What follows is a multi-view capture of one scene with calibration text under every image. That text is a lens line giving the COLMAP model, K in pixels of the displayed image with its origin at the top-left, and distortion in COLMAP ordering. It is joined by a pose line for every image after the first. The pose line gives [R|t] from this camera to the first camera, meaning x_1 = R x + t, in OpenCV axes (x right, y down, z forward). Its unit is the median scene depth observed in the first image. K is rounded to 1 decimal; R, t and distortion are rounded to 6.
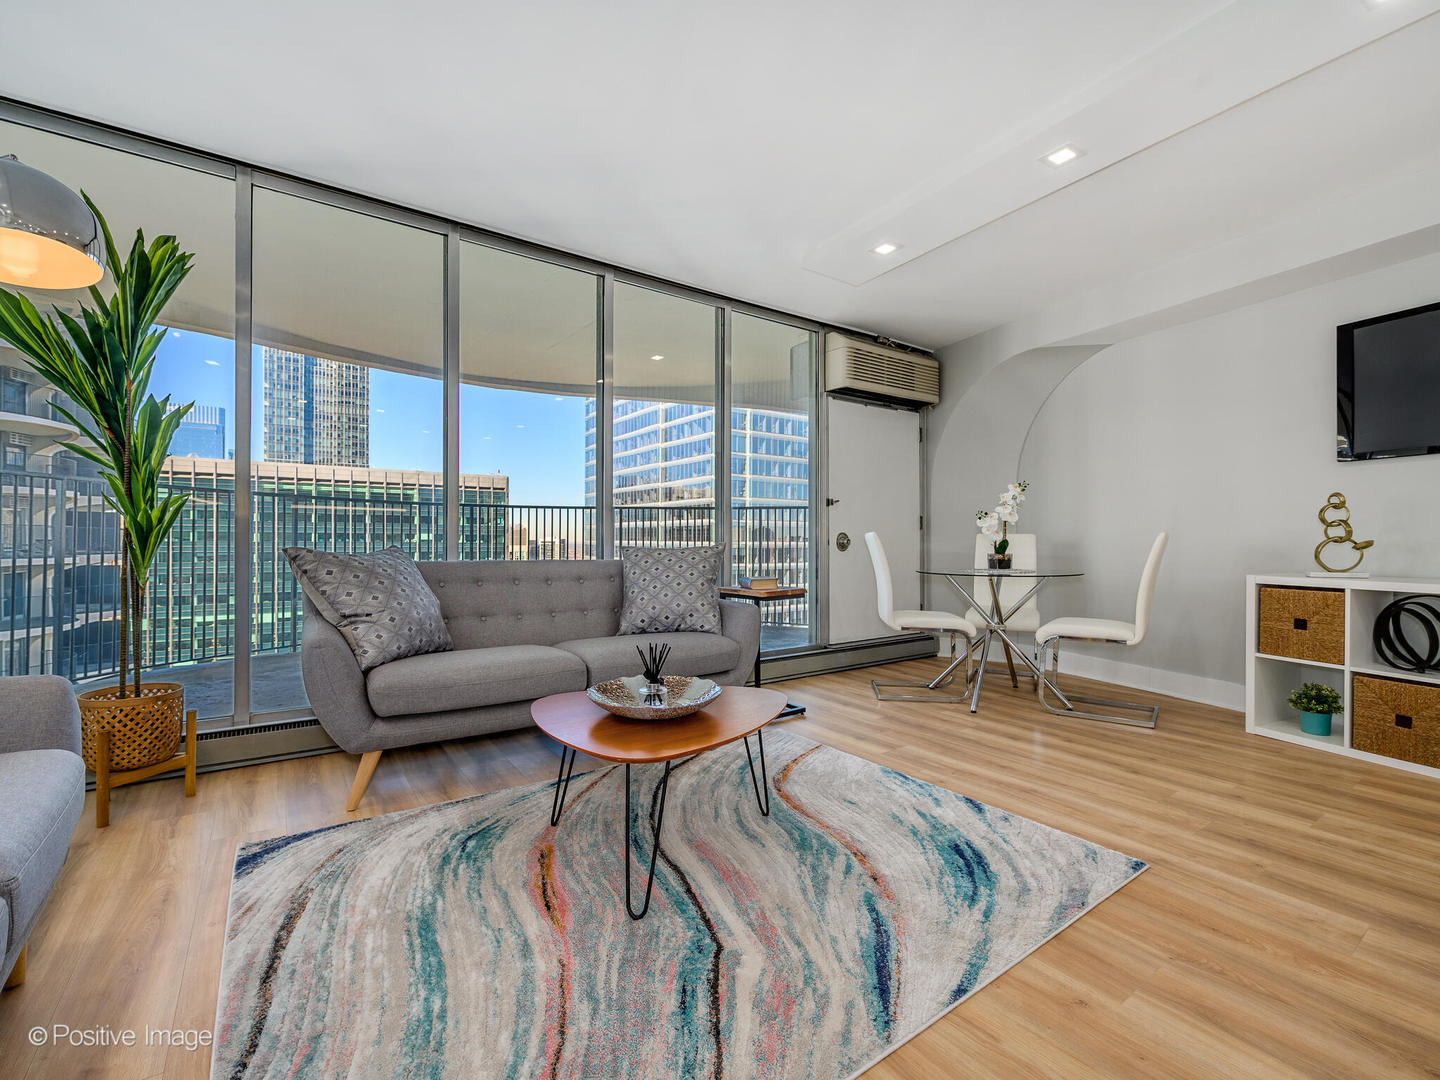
lens RADIAL K [[650.8, 0, 706.3], [0, 650.8, 529.2], [0, 0, 1]] dist [-0.003827, -0.000522]
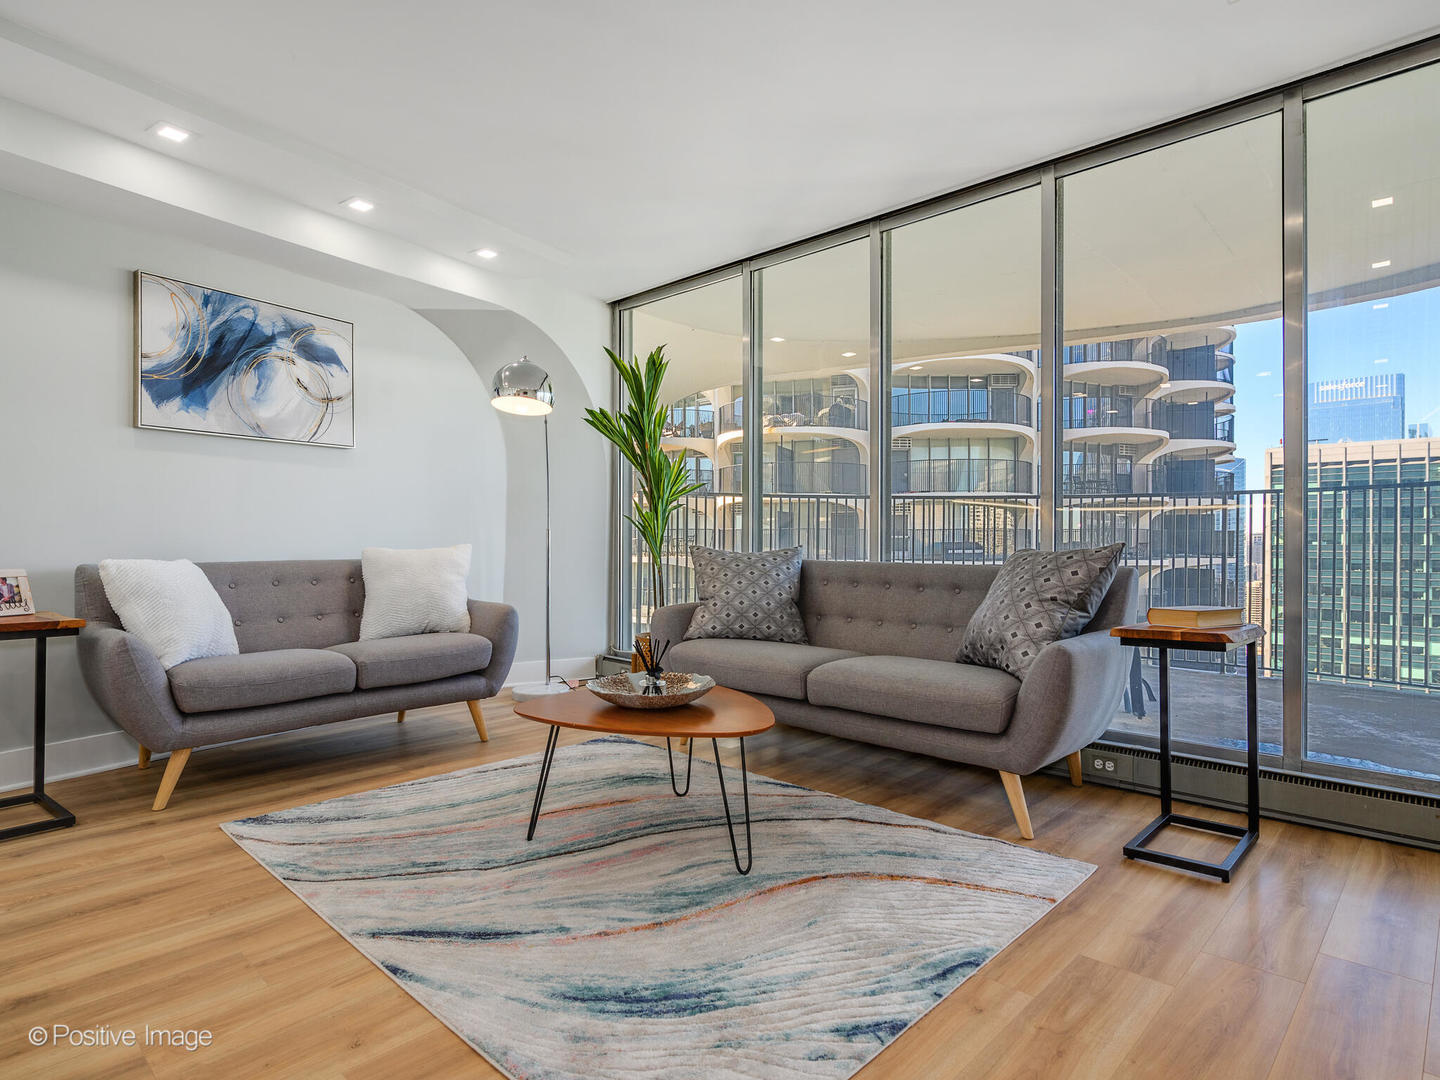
lens RADIAL K [[791.9, 0, 728.1], [0, 791.9, 536.1], [0, 0, 1]] dist [-0.003701, -0.000482]
pose [[0.189249, -0.008862, -0.981889, 0.855469], [0.016801, 0.999842, -0.005786, 0.014393], [0.981785, -0.015402, 0.189368, 0.633713]]
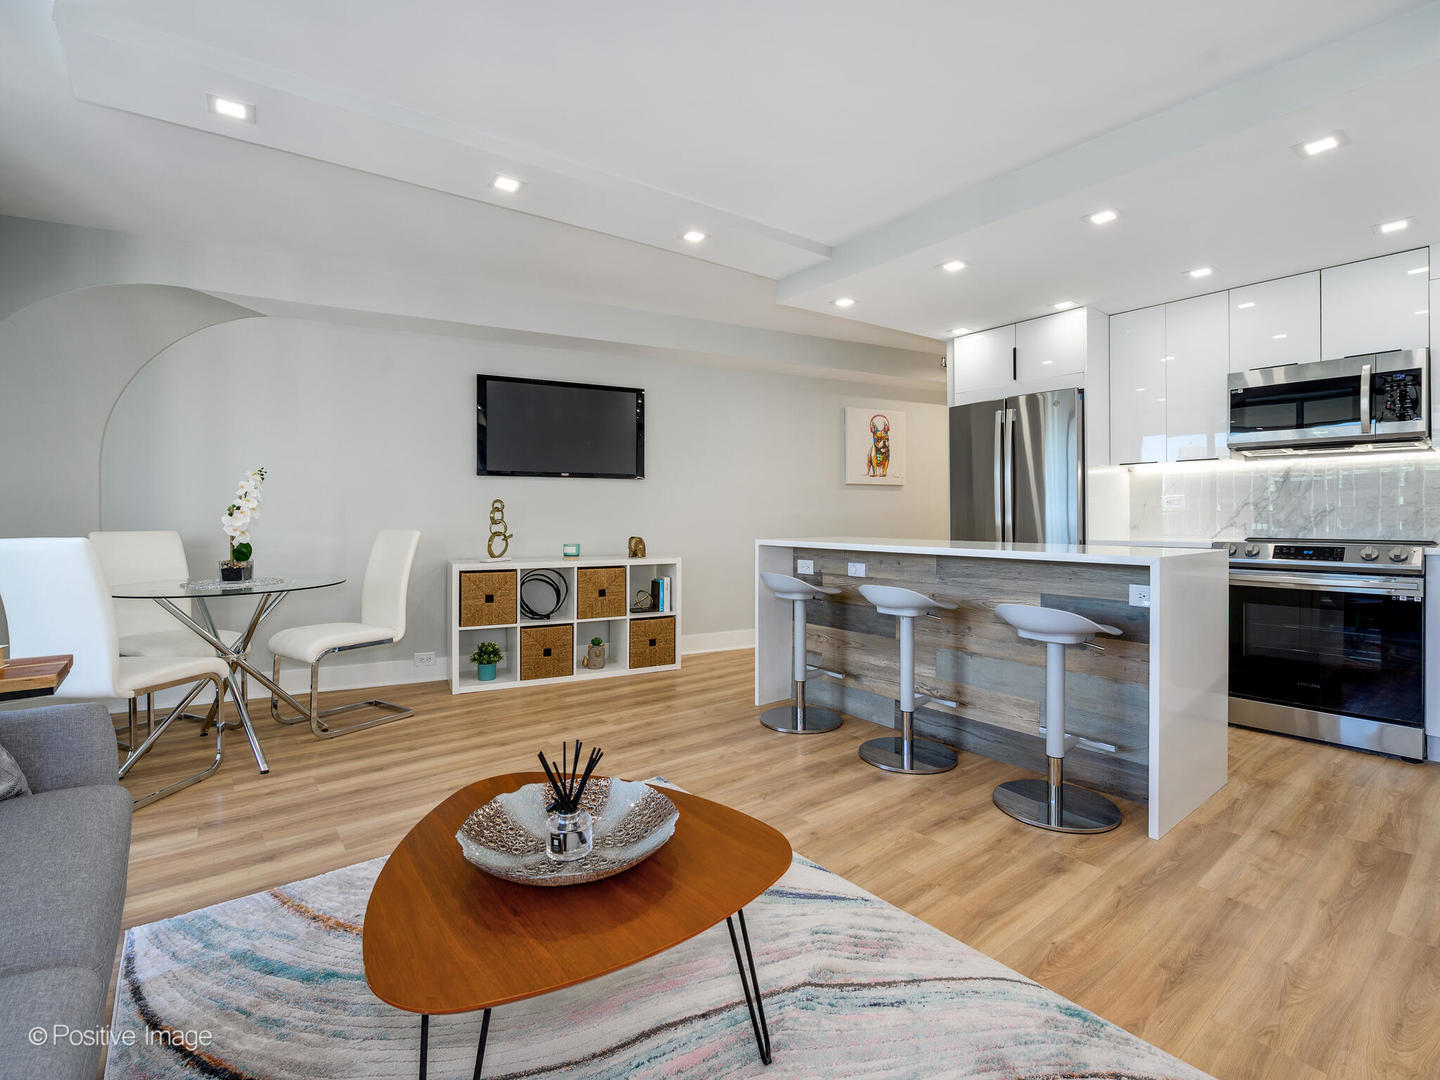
lens RADIAL K [[676.7, 0, 750.6], [0, 676.7, 511.0], [0, 0, 1]] dist [-0.010051, -0.000513]
pose [[-0.103979, 0.003434, 0.994574, -0.531633], [-0.017265, 0.999837, -0.005258, -0.035978], [-0.994430, -0.017718, -0.103903, 0.647249]]
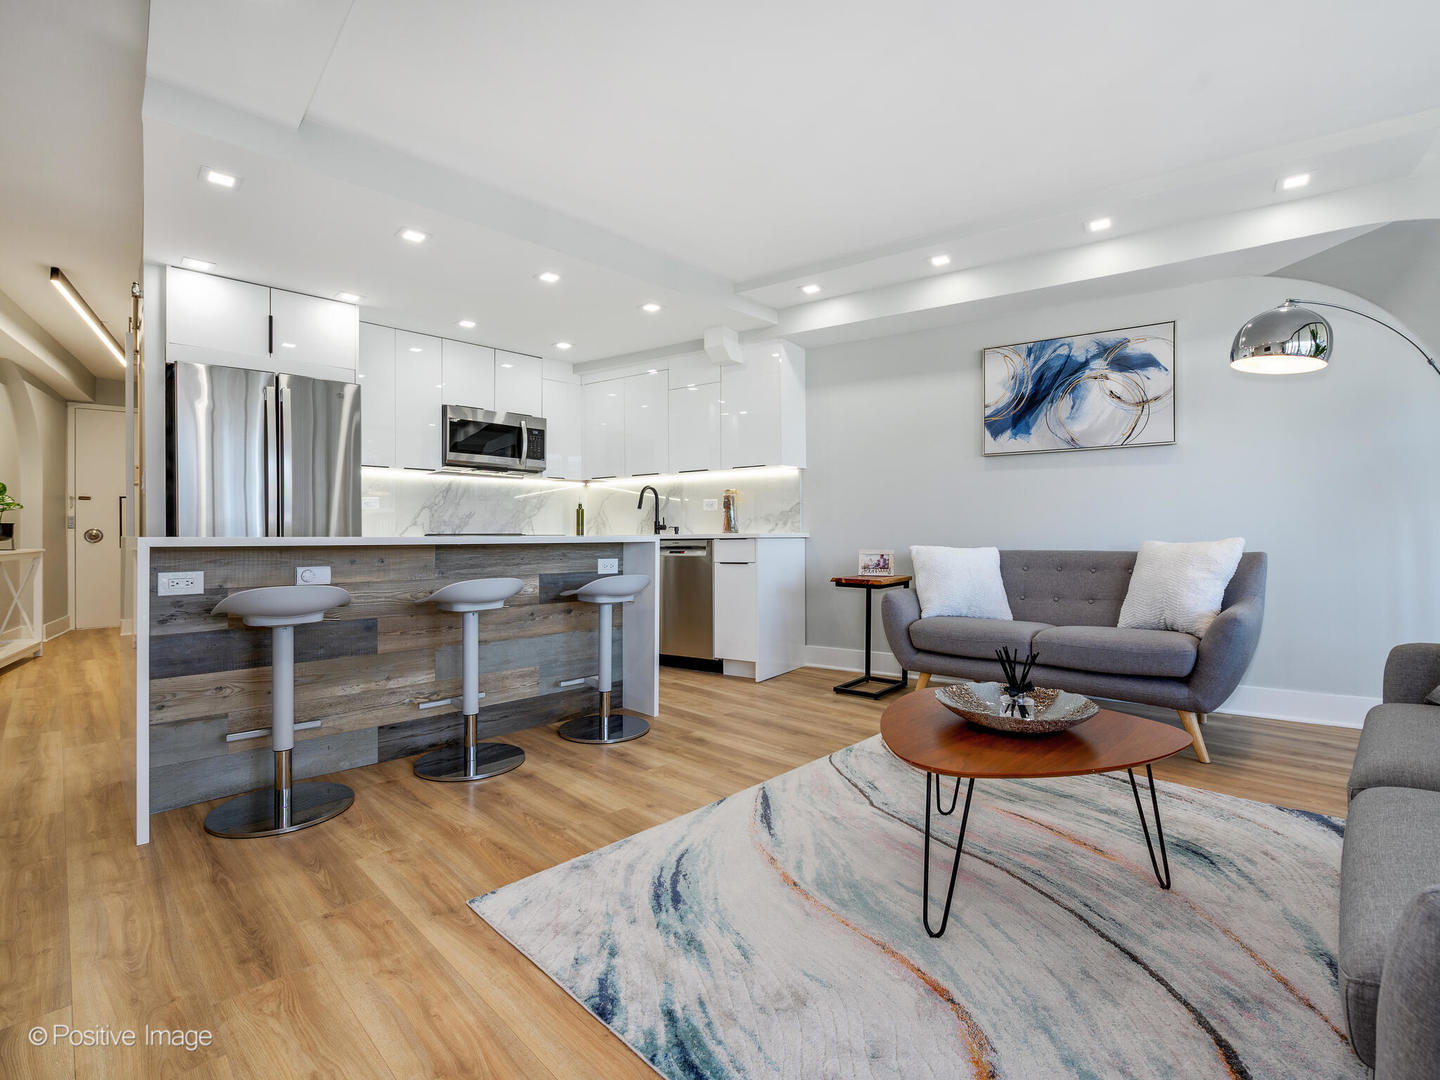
lens RADIAL K [[650.8, 0, 706.3], [0, 650.8, 529.2], [0, 0, 1]] dist [-0.003827, -0.000522]
pose [[-0.984846, -0.003611, -0.173395, 0.353600], [0.000480, 0.999723, -0.023548, 0.022928], [0.173432, -0.023274, -0.984571, 1.306652]]
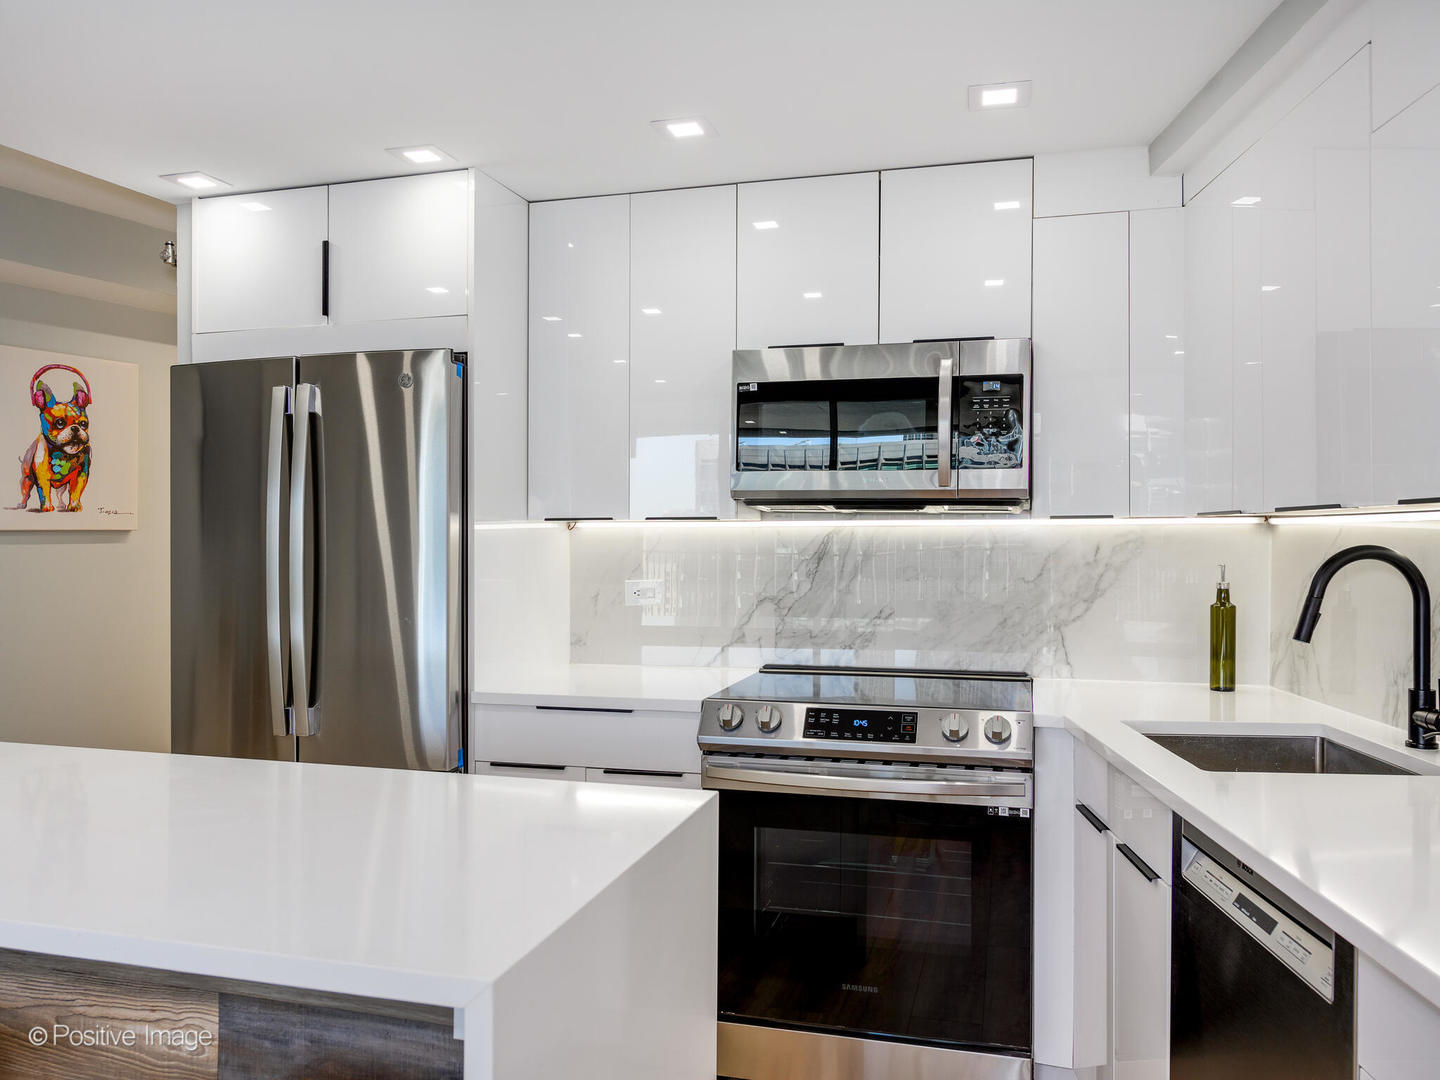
lens RADIAL K [[1071.2, 0, 730.0], [0, 1071.2, 536.1], [0, 0, 1]] dist [-0.002834, 0.001349]
pose [[-0.647839, -0.009861, 0.761714, -0.102657], [-0.017930, 0.999837, -0.002307, -0.147283], [-0.761567, -0.015152, -0.647910, 0.251123]]
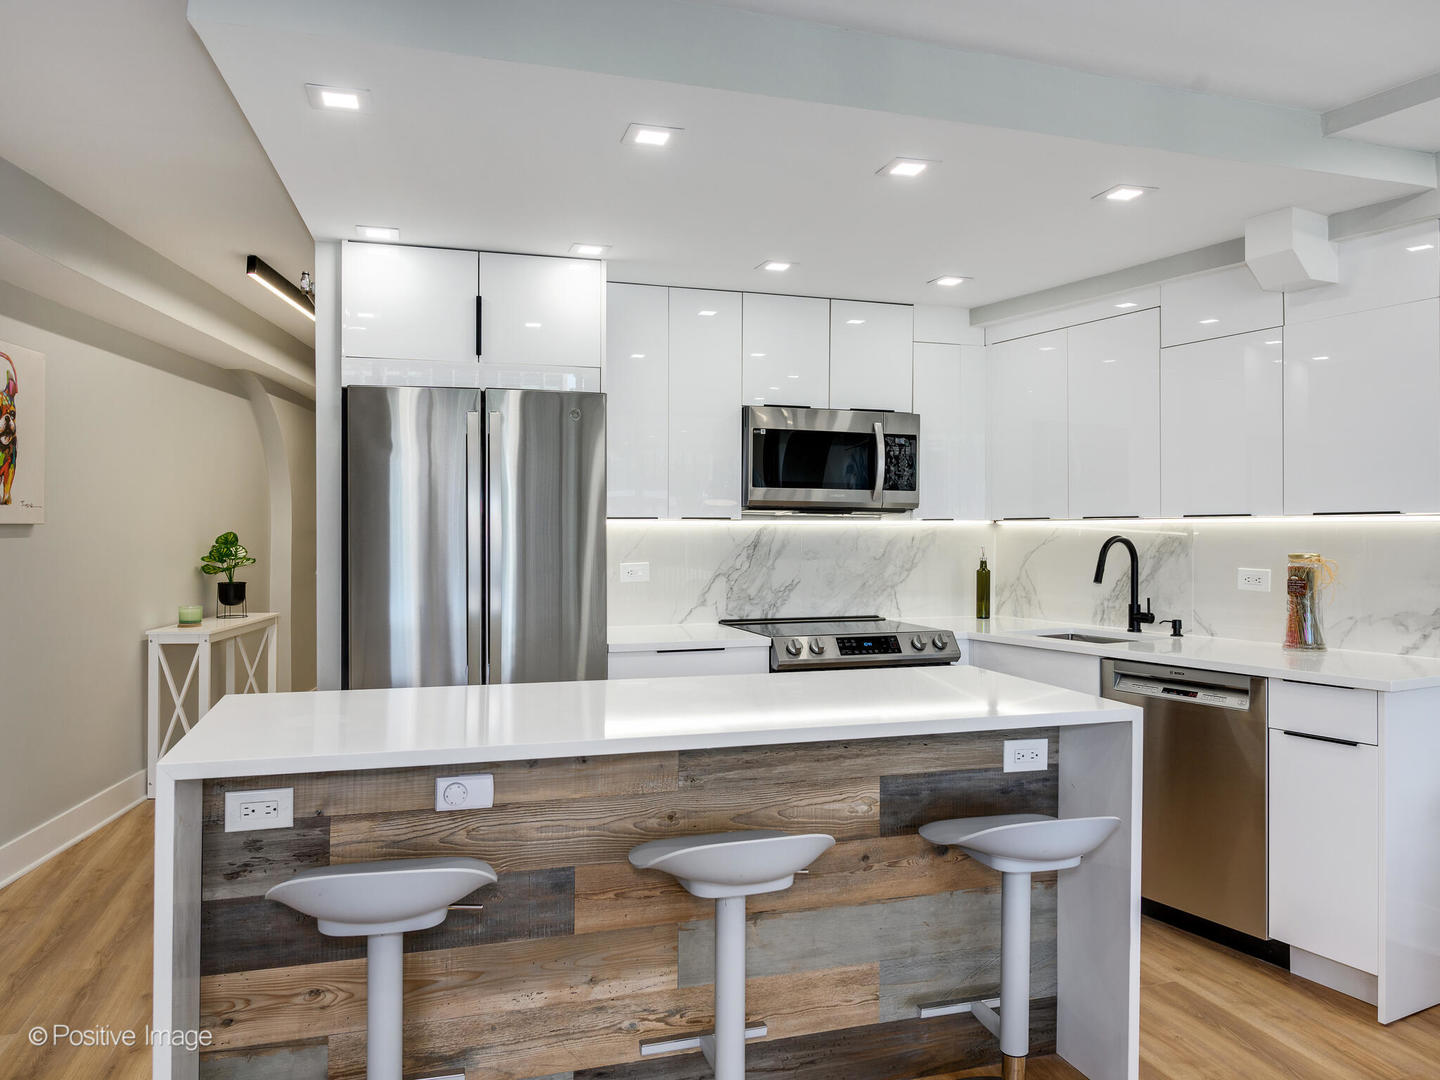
lens RADIAL K [[996.1, 0, 727.6], [0, 996.1, 526.5], [0, 0, 1]] dist [-0.001532, -0.001566]
pose [[-0.959431, -0.008139, 0.281826, 0.328936], [-0.013860, 0.999736, -0.018312, -0.128097], [-0.281603, -0.021475, -0.959291, 0.993544]]
